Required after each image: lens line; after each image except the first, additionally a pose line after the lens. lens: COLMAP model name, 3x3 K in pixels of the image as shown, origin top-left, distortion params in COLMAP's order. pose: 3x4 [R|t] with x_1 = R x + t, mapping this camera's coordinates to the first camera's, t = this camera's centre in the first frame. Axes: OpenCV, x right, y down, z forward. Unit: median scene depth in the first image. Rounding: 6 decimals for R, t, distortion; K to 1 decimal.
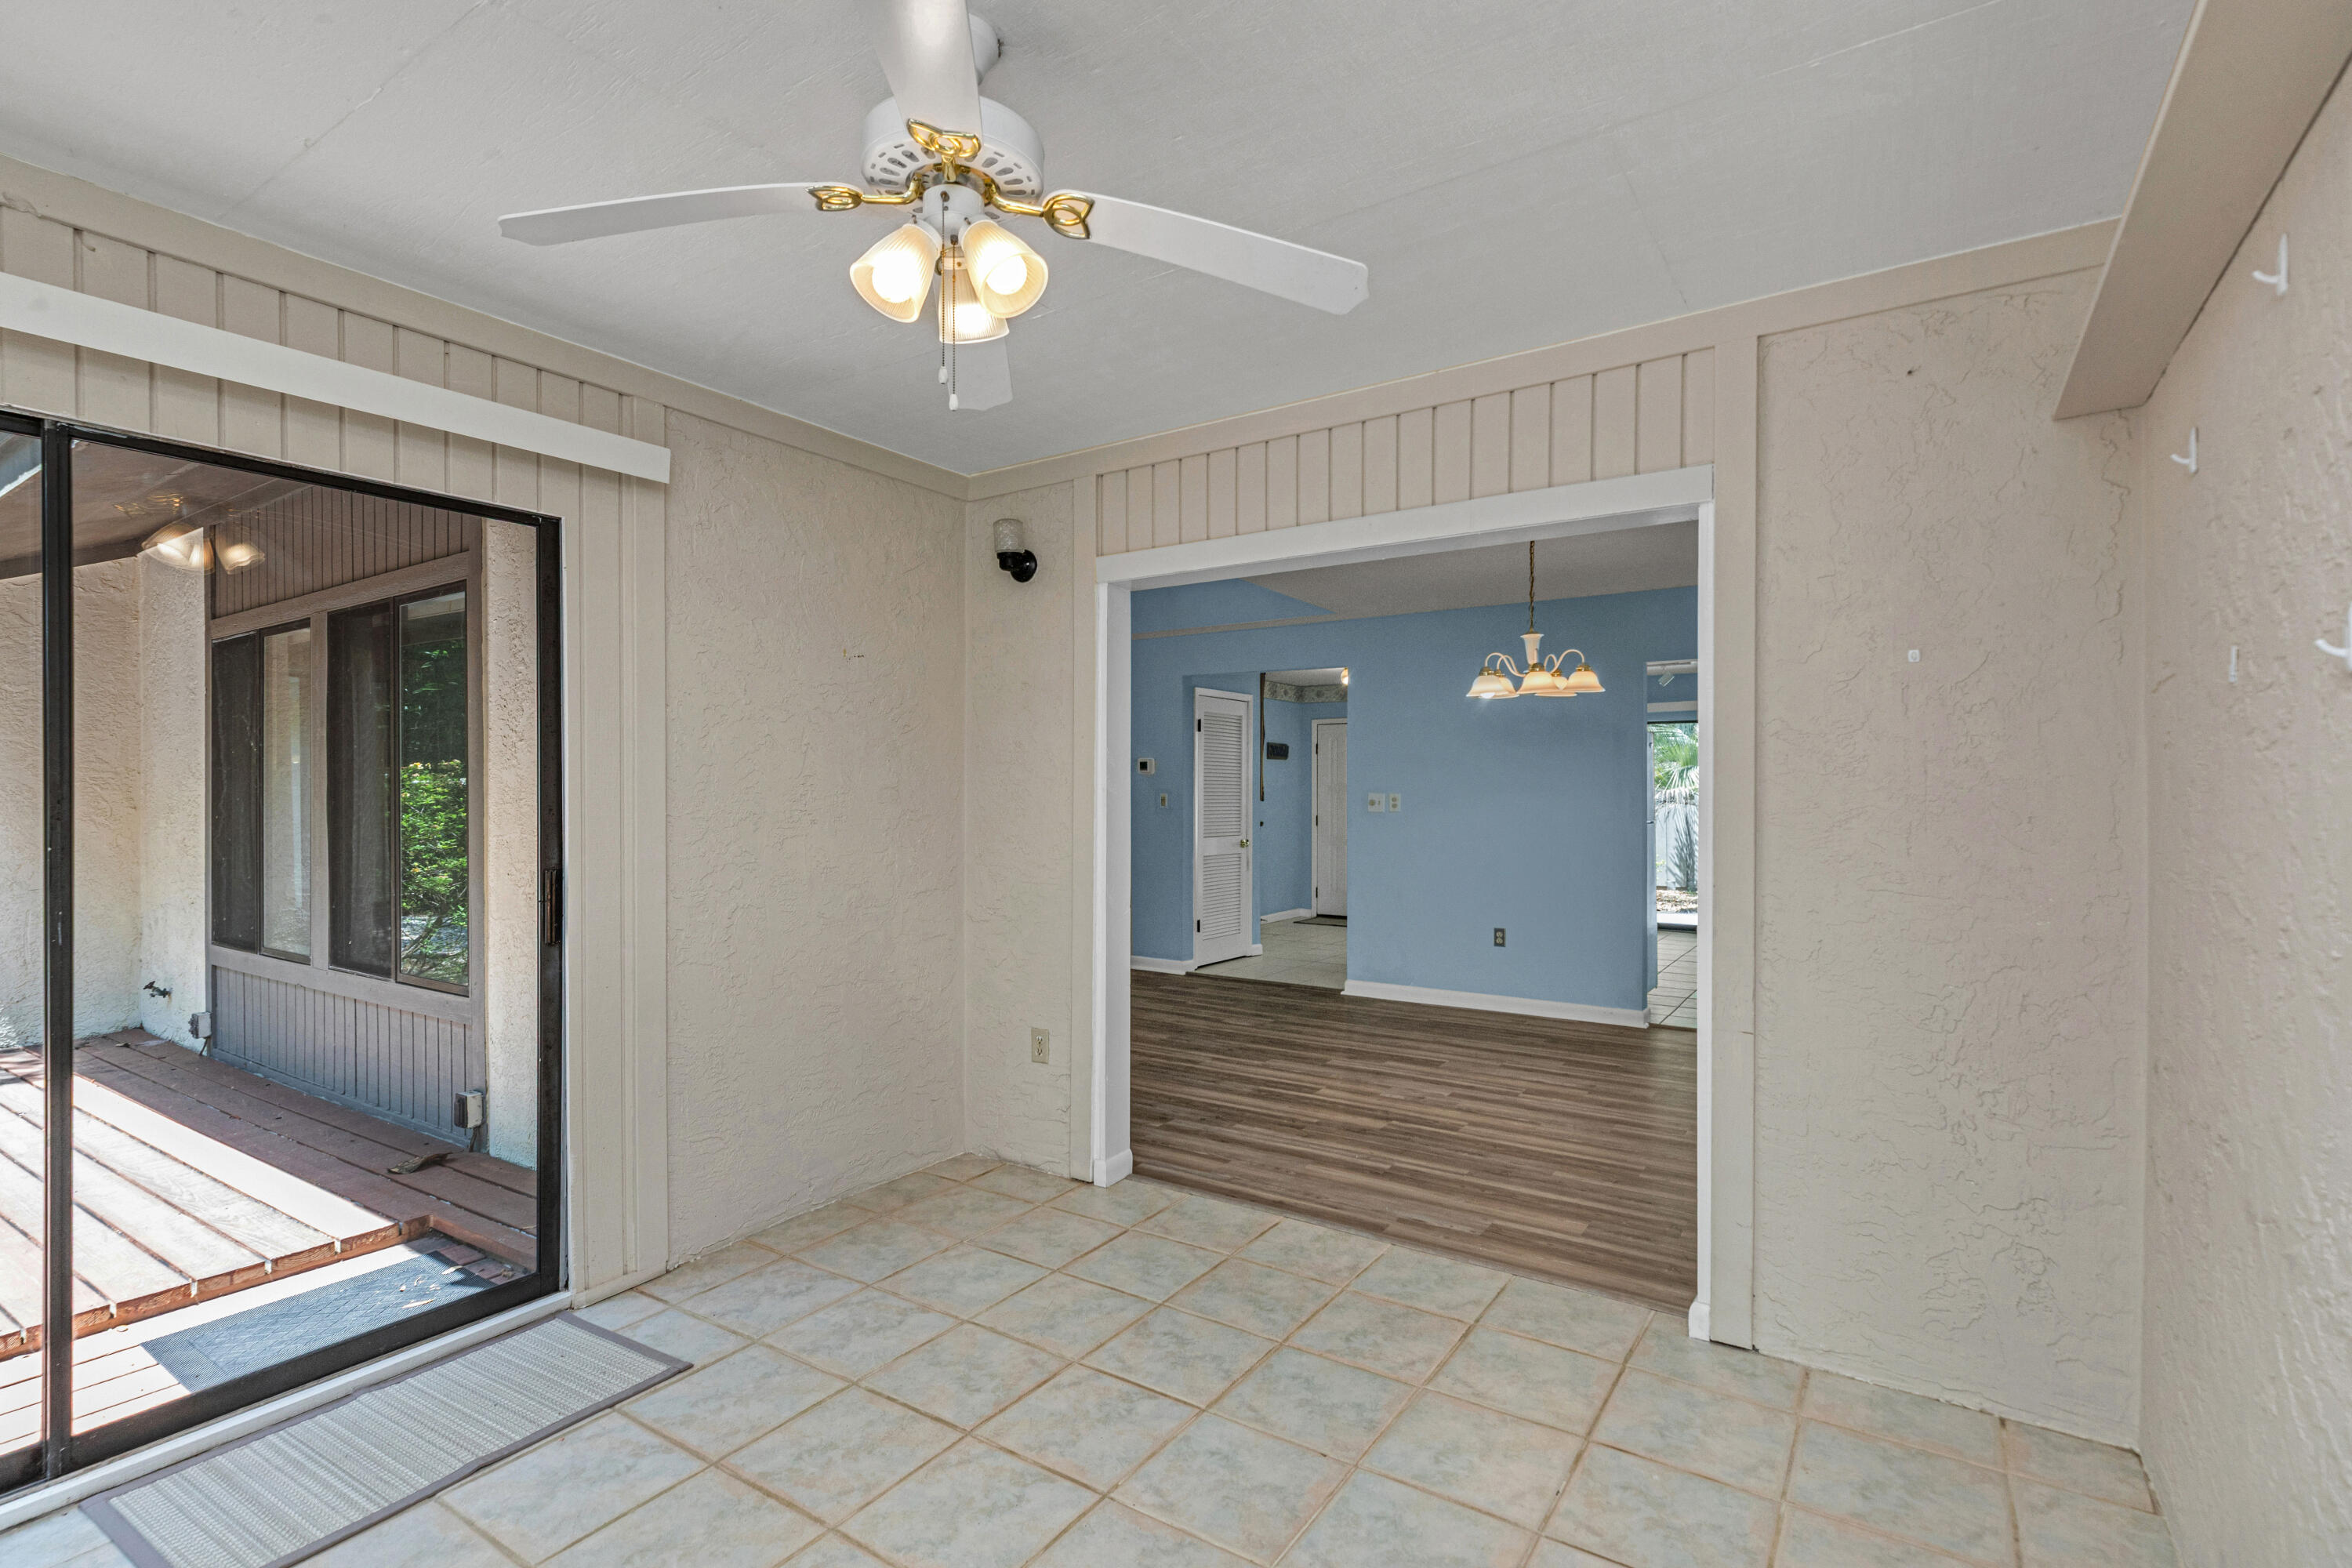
lens RADIAL K [[1086.4, 0, 1135.3], [0, 1086.4, 789.0], [0, 0, 1]] dist [0.010140, -0.002190]
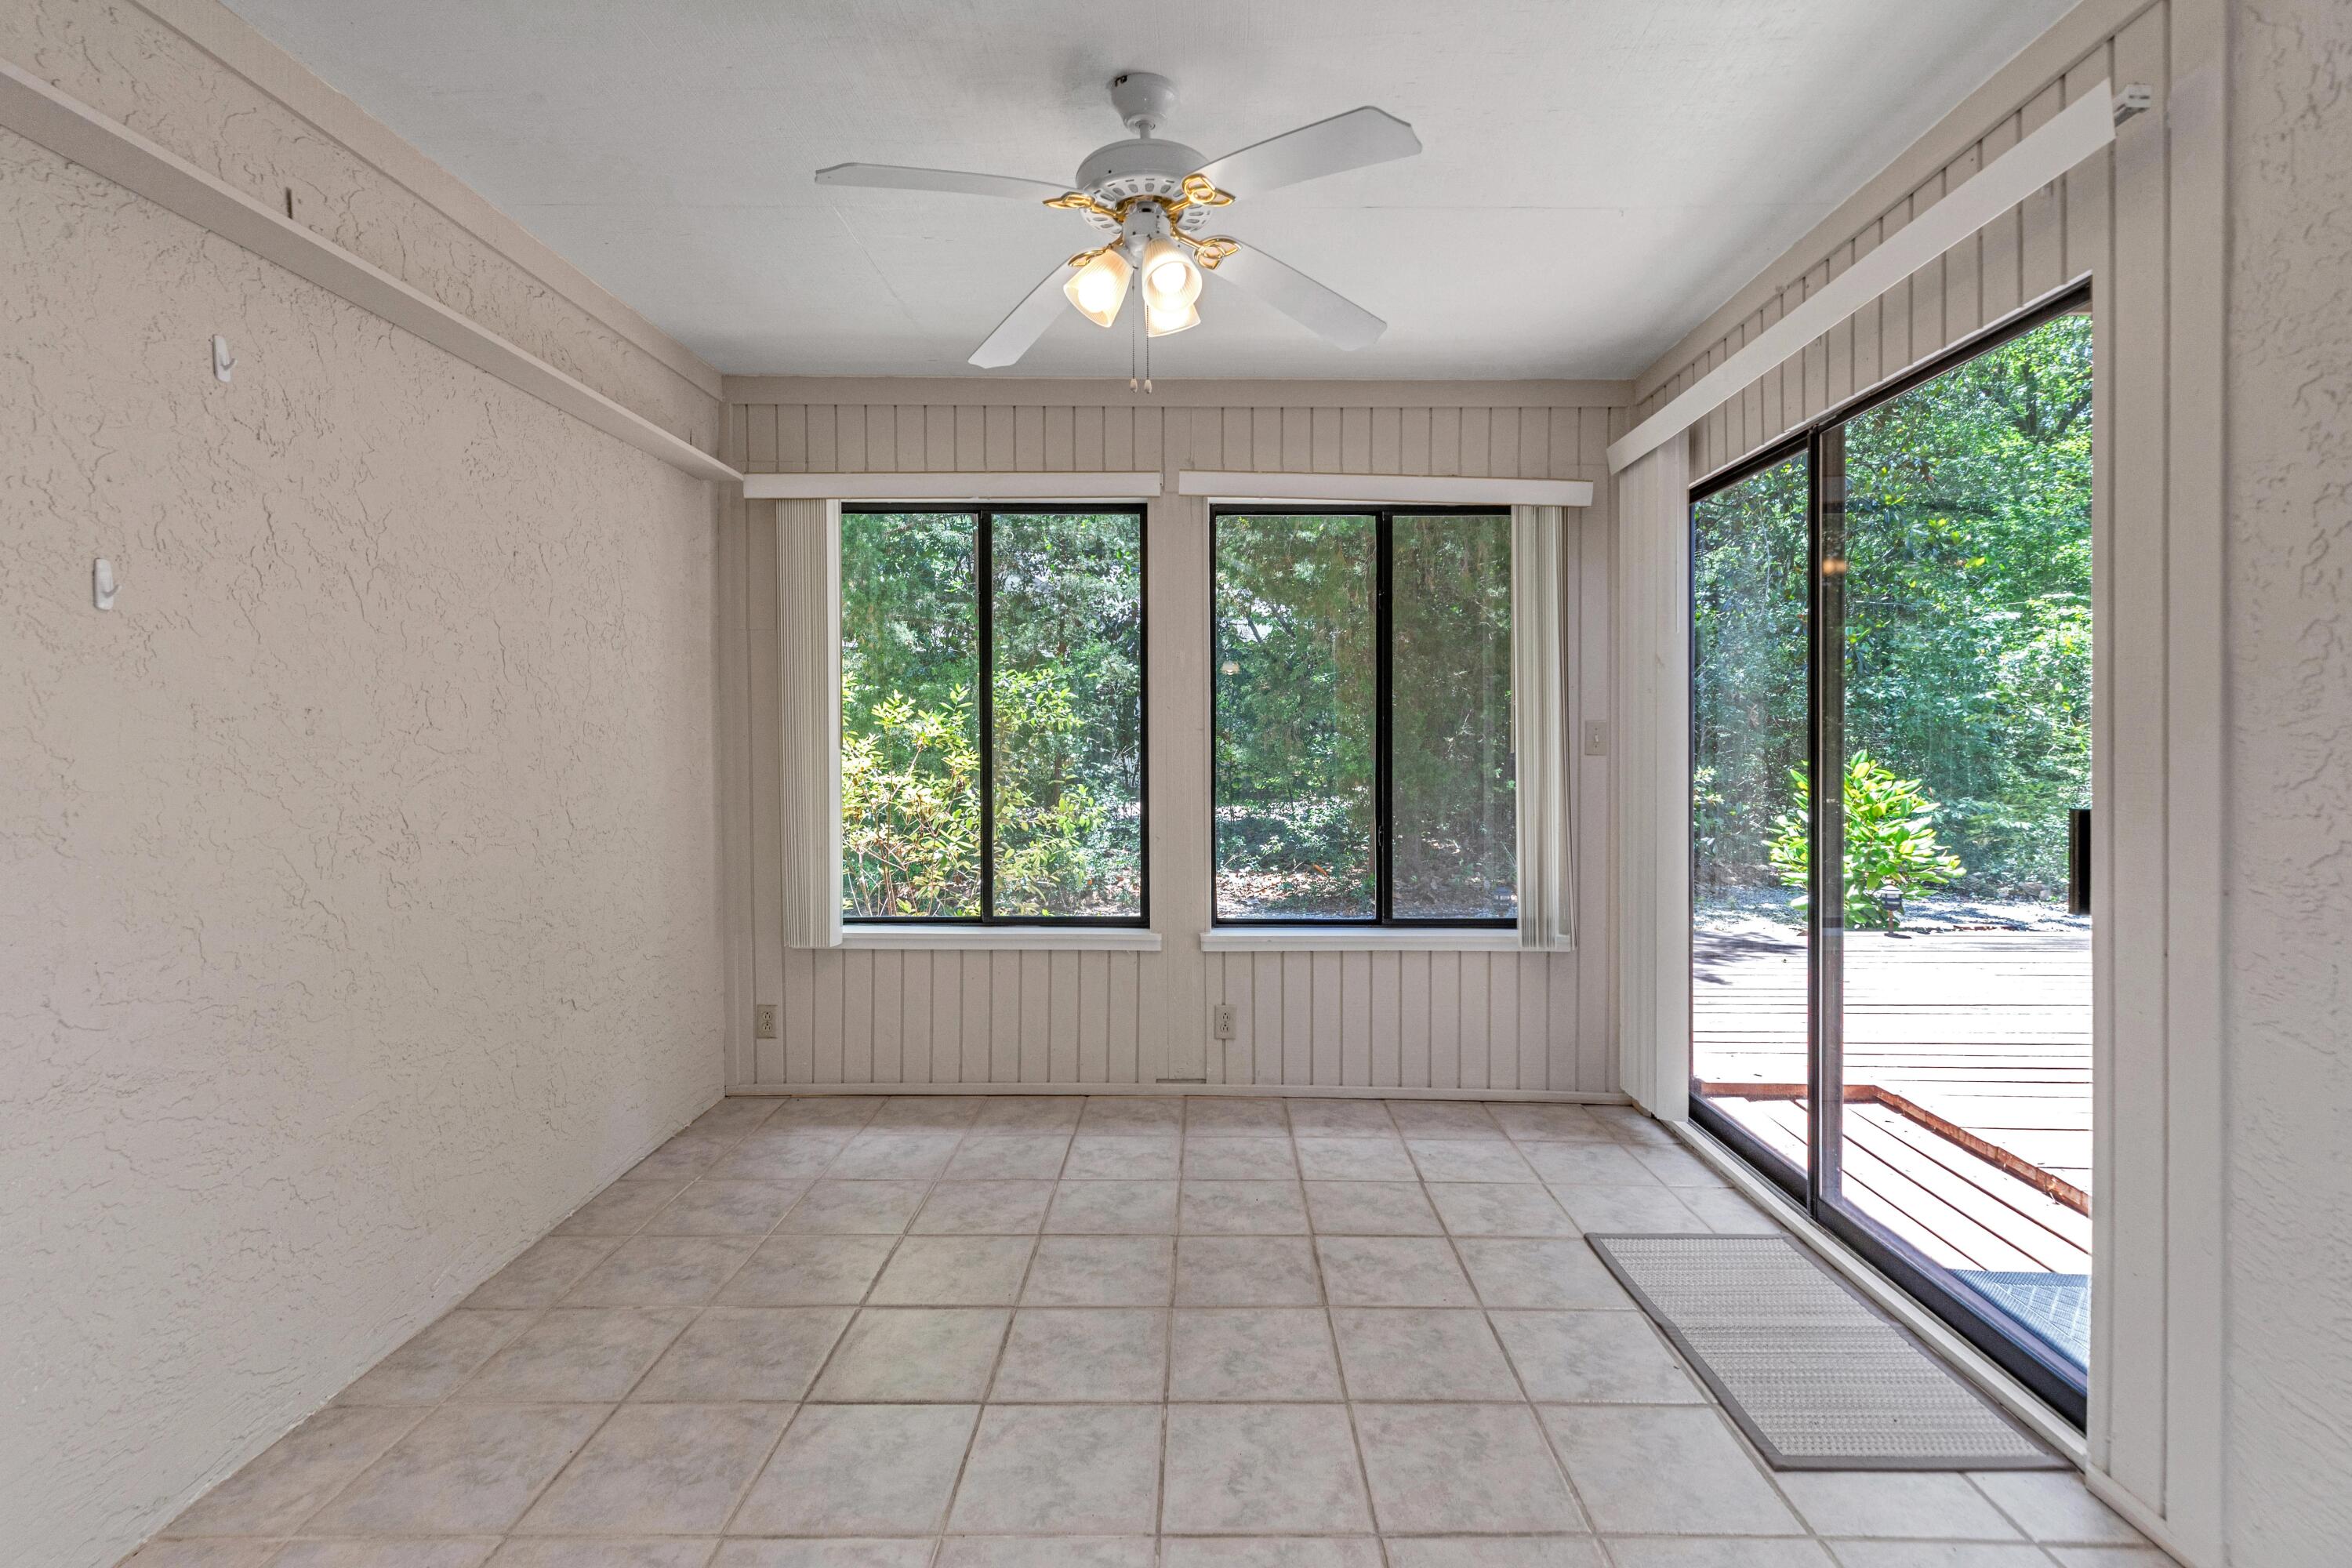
lens RADIAL K [[1086.4, 0, 1192.8], [0, 1086.4, 750.1], [0, 0, 1]] dist [0.010140, -0.002190]
pose [[-0.817446, 0.004929, -0.575984, 0.197892], [0.002335, 0.999984, 0.005244, 0.020966], [0.576000, 0.002942, -0.817444, 0.793299]]
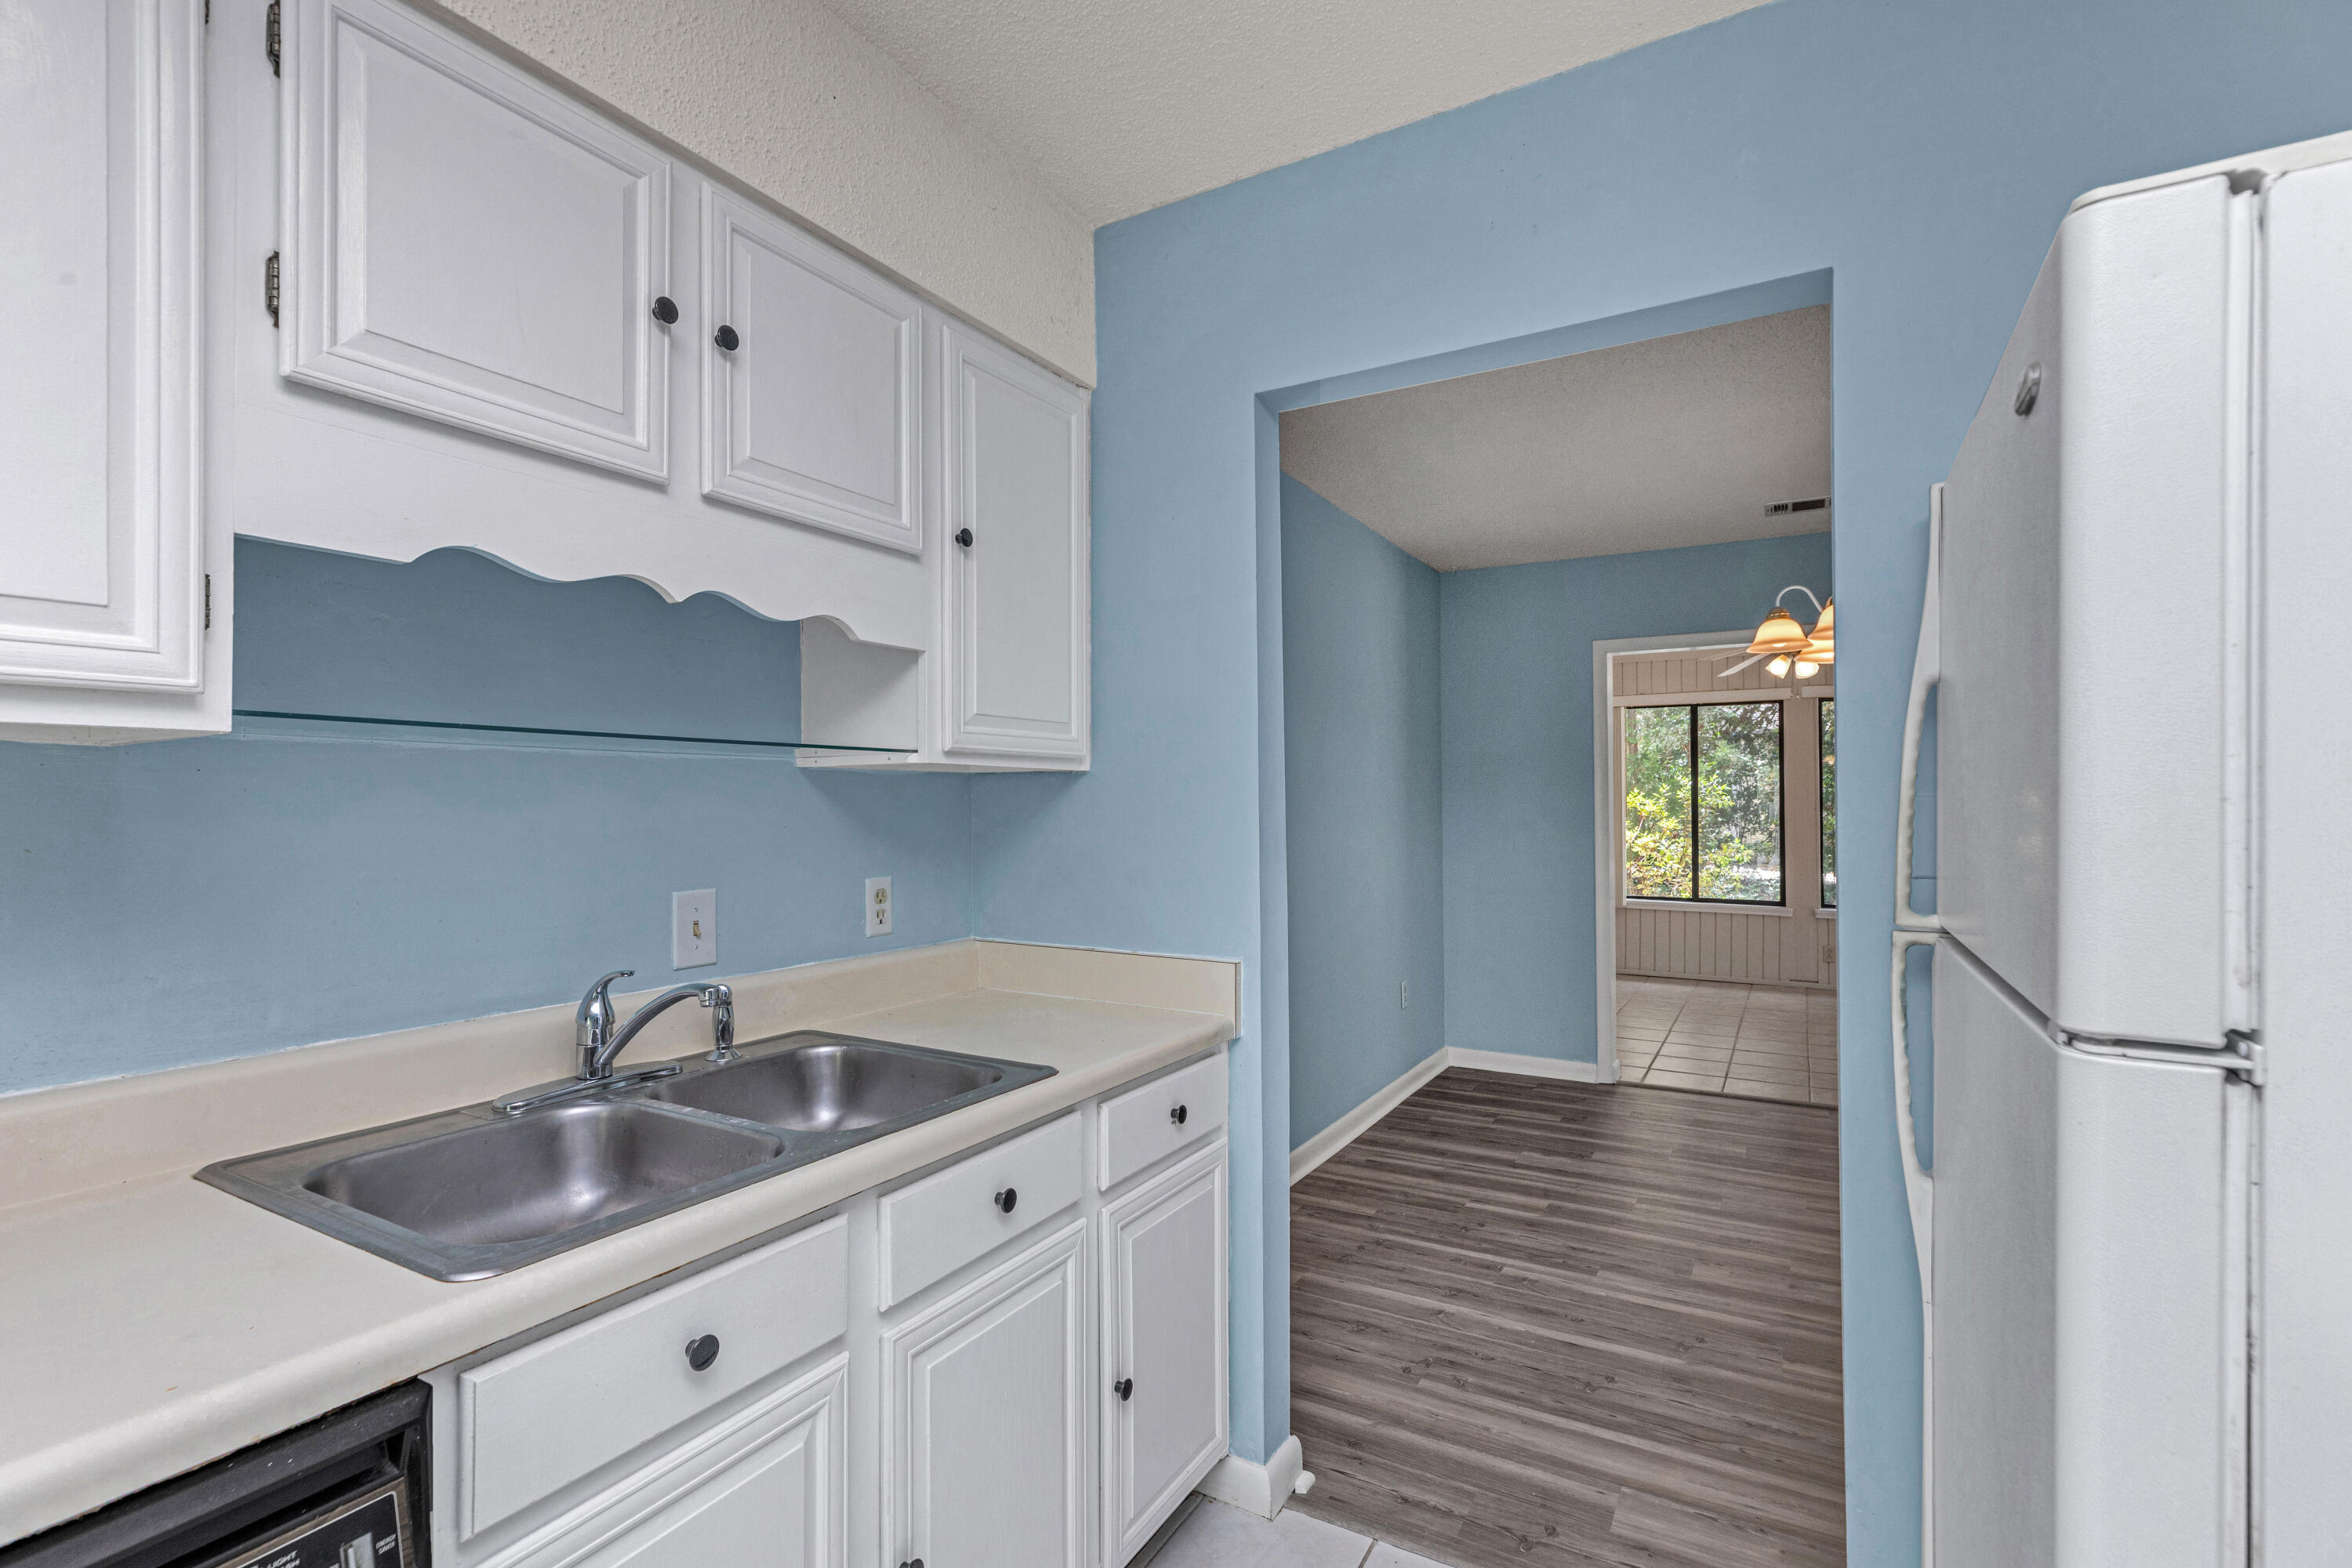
lens RADIAL K [[1086.4, 0, 1167.4], [0, 1086.4, 787.9], [0, 0, 1]] dist [0.010140, -0.002190]
pose [[-0.995219, -0.001351, -0.097663, 0.910279], [0.000675, 0.999785, -0.020709, 0.012034], [0.097670, -0.020676, -0.995004, 1.745675]]
